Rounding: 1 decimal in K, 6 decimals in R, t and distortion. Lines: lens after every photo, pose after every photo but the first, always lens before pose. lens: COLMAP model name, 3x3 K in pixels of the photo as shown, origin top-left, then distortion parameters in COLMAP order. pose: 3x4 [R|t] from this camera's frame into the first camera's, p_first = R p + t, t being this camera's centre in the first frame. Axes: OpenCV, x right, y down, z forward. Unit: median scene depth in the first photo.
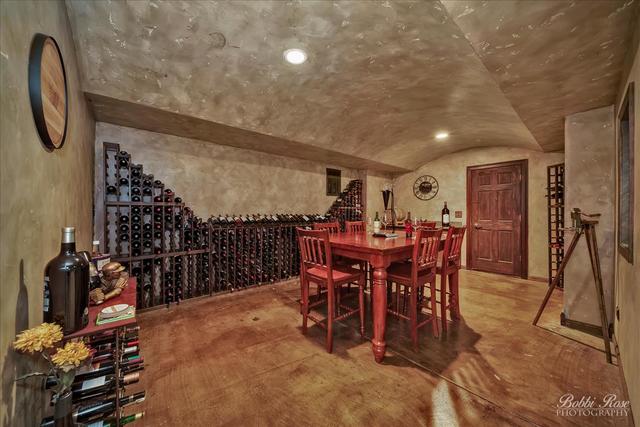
lens RADIAL K [[225.1, 0, 318.4], [0, 225.1, 213.7], [0, 0, 1]] dist [-0.001039, -0.000080]
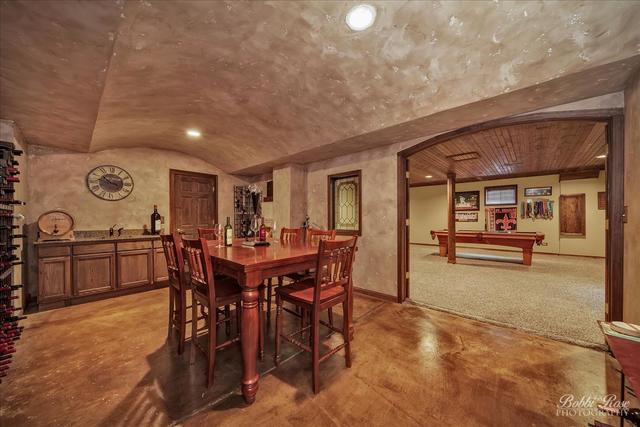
lens RADIAL K [[226.3, 0, 319.6], [0, 226.3, 220.8], [0, 0, 1]] dist [-0.000368, -0.000019]
pose [[-0.119128, -0.016421, 0.992743, -0.391556], [0.009812, 0.999795, 0.017716, -0.004093], [-0.992830, 0.011851, -0.118942, 0.556270]]
